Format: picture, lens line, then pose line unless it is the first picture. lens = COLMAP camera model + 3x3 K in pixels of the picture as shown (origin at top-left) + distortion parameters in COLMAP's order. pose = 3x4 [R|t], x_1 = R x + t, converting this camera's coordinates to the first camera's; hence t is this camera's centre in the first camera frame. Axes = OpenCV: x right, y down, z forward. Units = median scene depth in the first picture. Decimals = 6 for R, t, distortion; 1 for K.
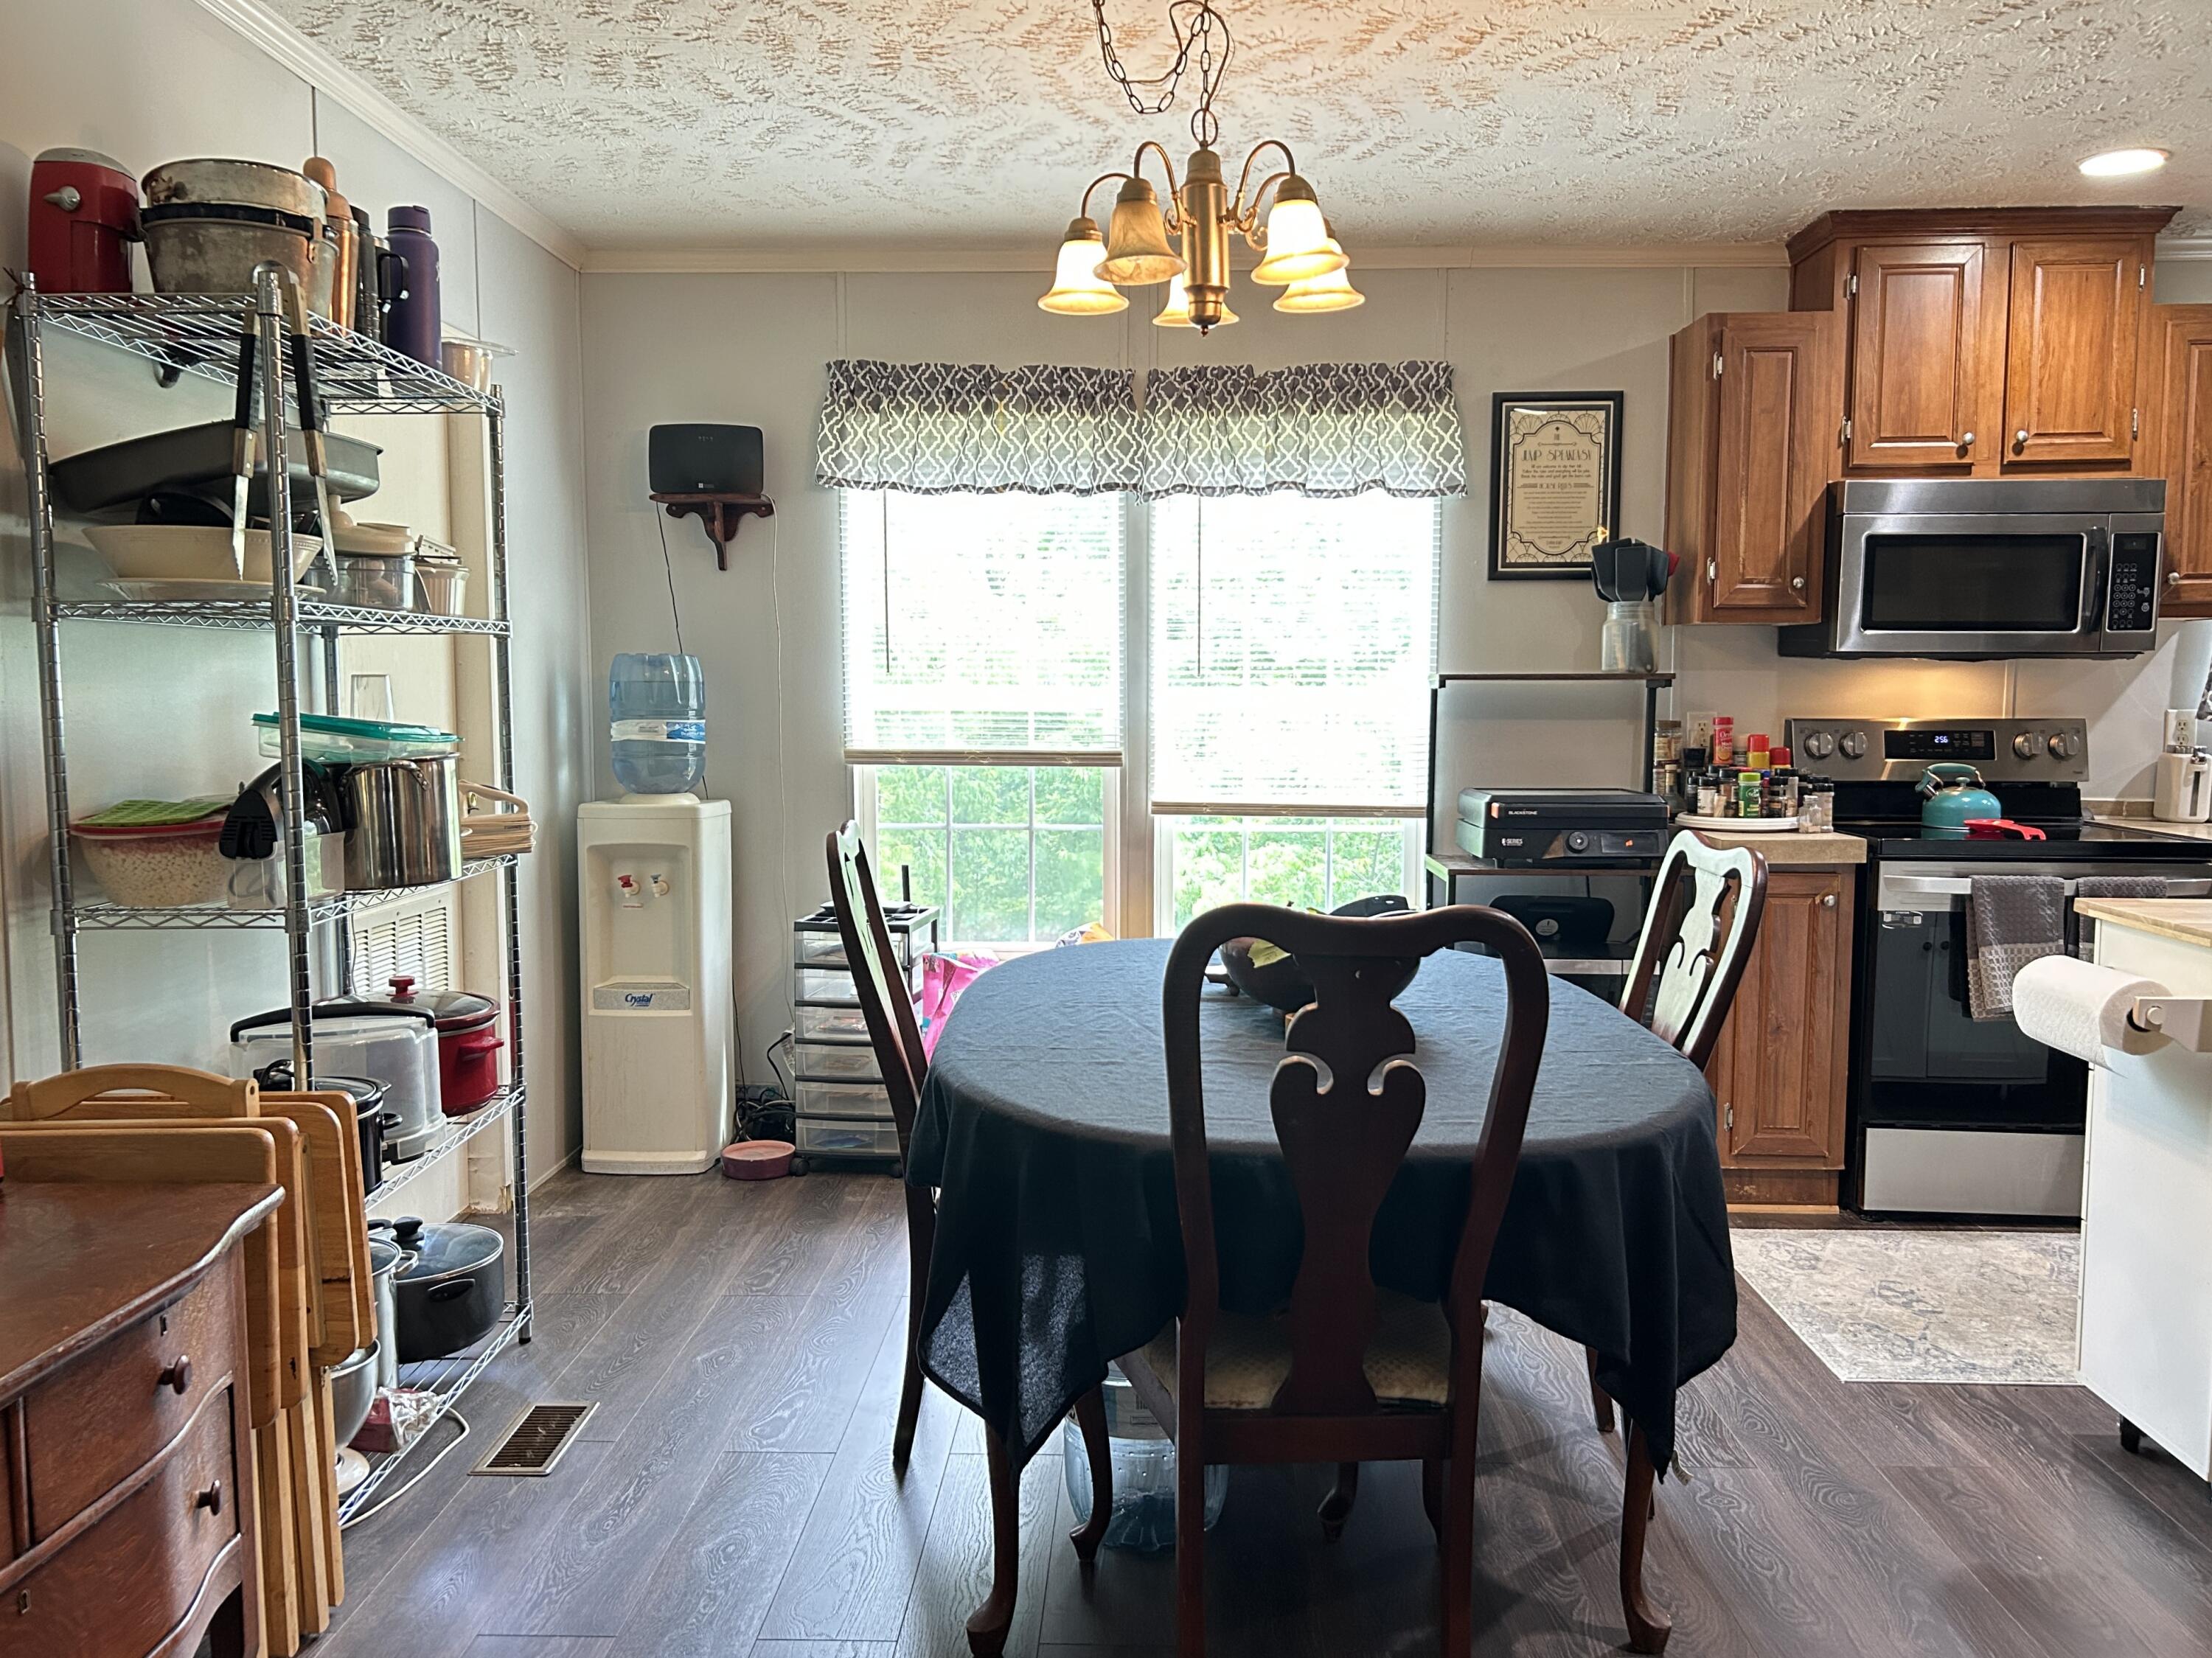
lens RADIAL K [[1694.7, 0, 1113.3], [0, 1694.7, 835.6], [0, 0, 1]] dist [0.022339, -0.006372]
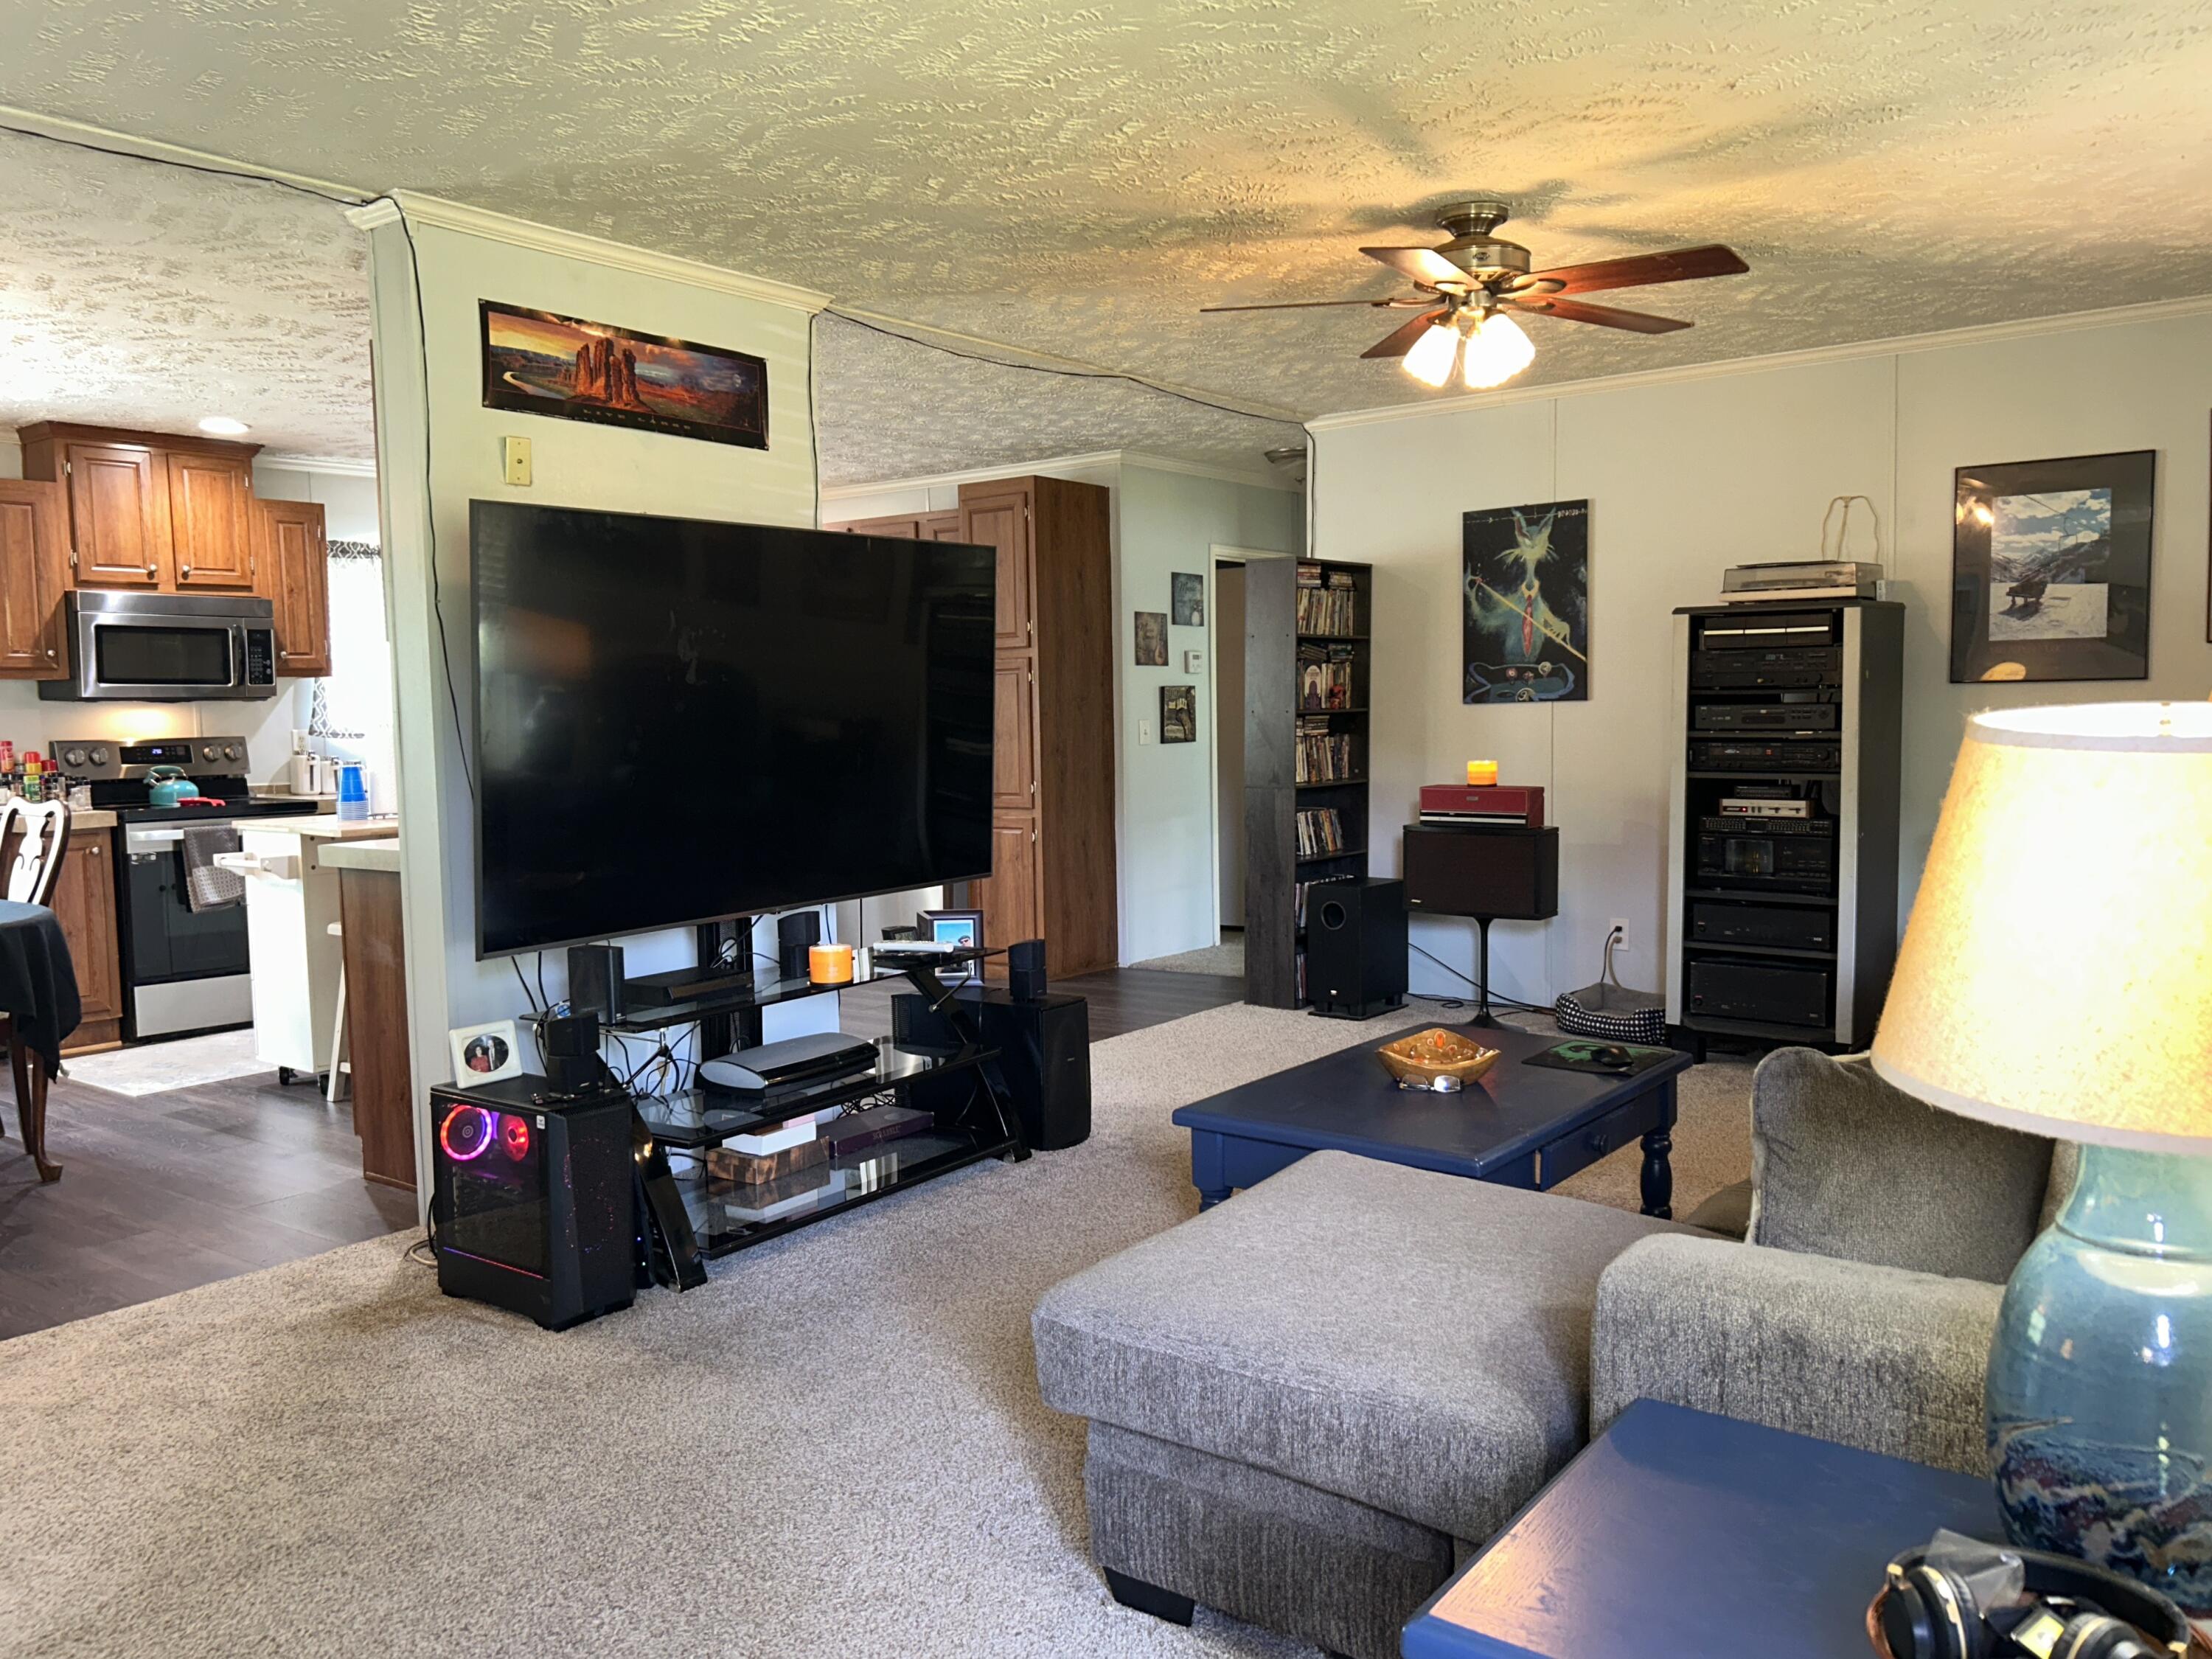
lens RADIAL K [[1694.8, 0, 1113.3], [0, 1694.8, 836.1], [0, 0, 1]] dist [0.022339, -0.006372]
pose [[0.573862, -0.072793, 0.815711, -0.333748], [0.089304, 0.995664, 0.026026, 0.066014], [-0.814068, 0.057911, 0.577874, -0.700089]]
